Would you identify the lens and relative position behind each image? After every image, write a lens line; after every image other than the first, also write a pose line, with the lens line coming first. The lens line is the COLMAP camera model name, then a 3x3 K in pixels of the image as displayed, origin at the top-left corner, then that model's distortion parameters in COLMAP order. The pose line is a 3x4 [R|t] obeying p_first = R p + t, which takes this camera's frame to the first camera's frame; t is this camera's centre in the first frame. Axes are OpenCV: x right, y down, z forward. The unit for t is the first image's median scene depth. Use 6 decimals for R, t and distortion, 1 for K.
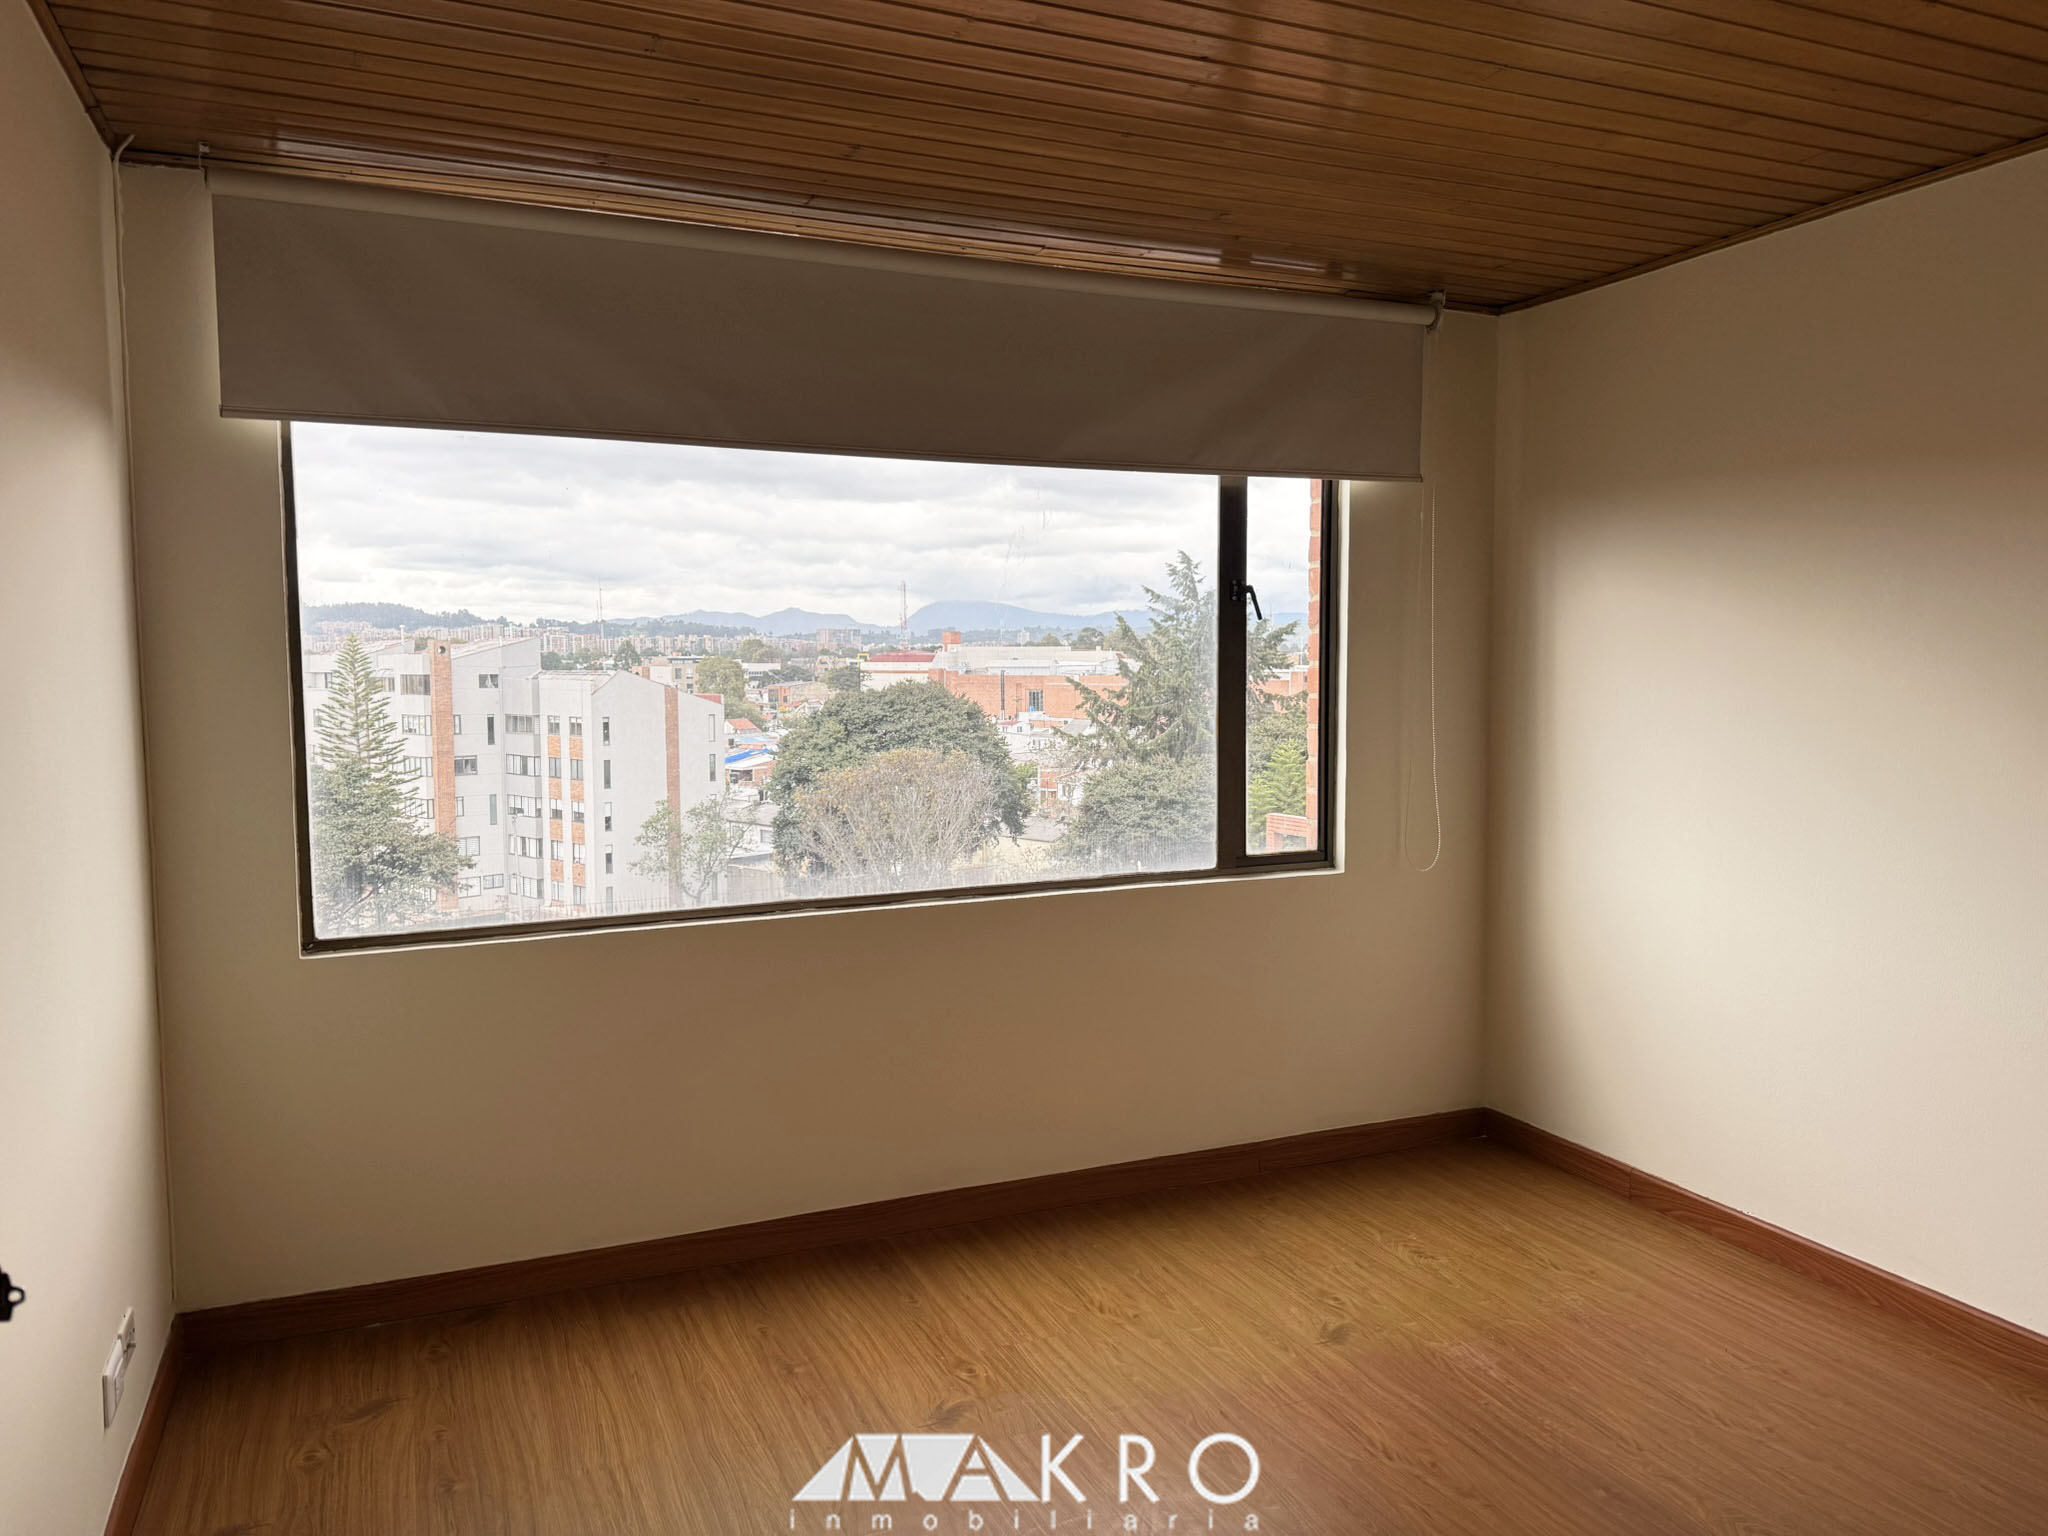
lens RADIAL K [[1434.3, 0, 1019.7], [0, 1434.3, 771.4], [0, 0, 1]] dist [0.158573, -0.277137]
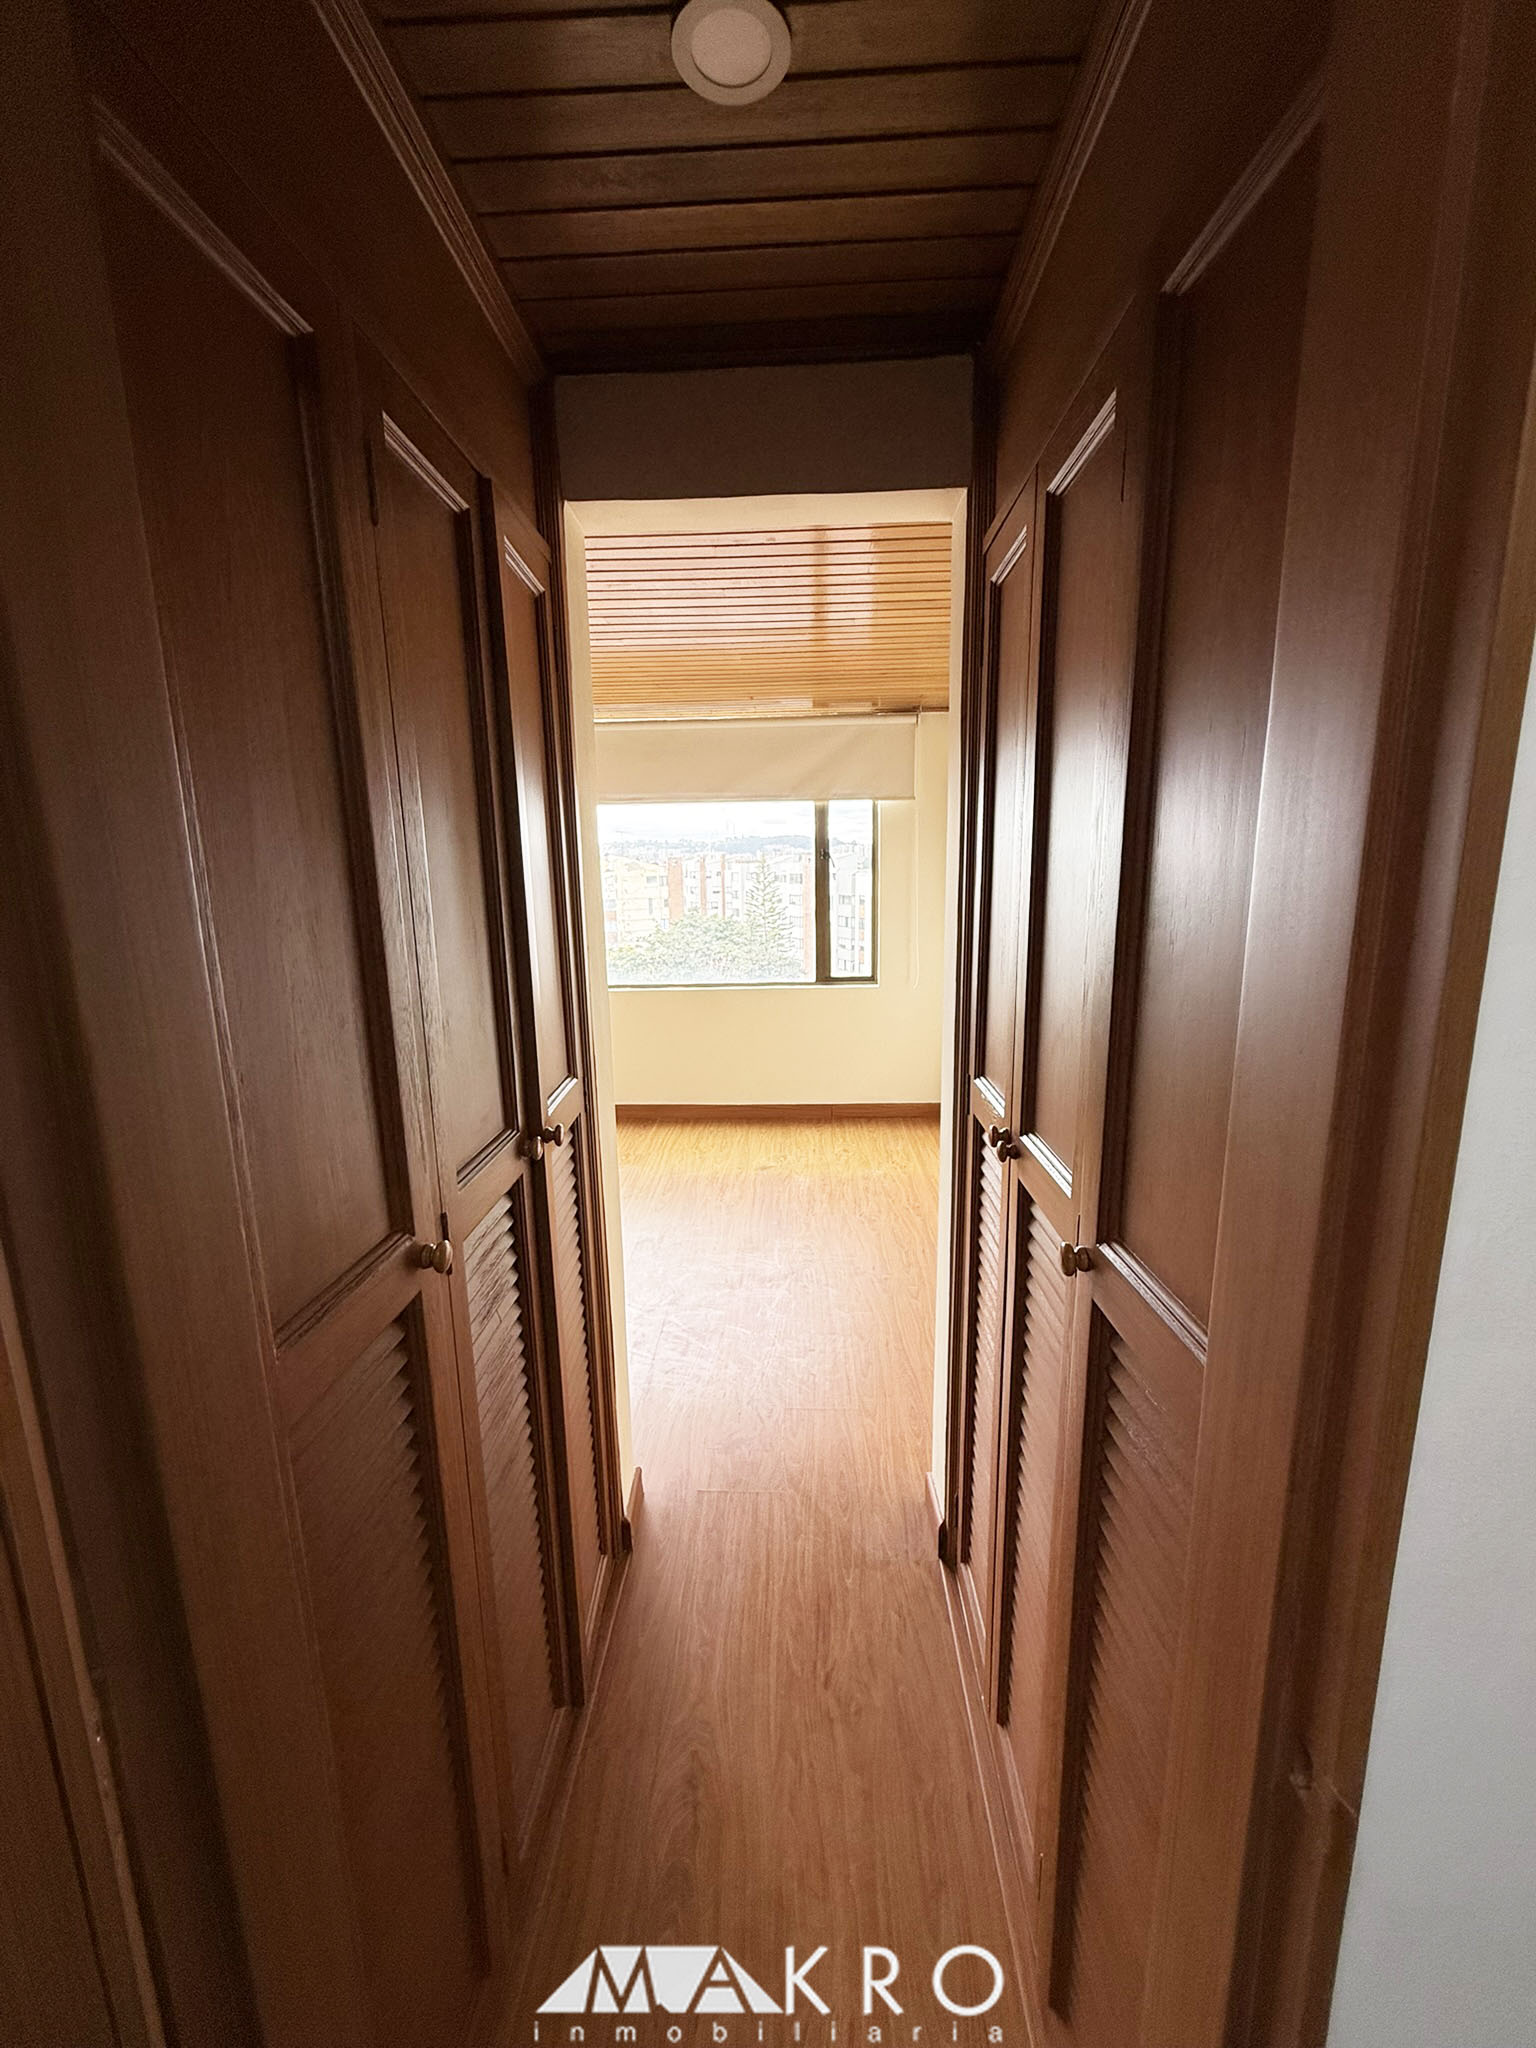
lens RADIAL K [[823.4, 0, 768.0], [0, 823.4, 1024.0], [0, 0, 1]] dist [-0.000413, -0.000007]
pose [[0.900507, 0.073991, -0.428500, 0.618442], [-0.023171, 0.992182, 0.122629, -0.021447], [0.434224, -0.100499, 0.895181, -0.170912]]
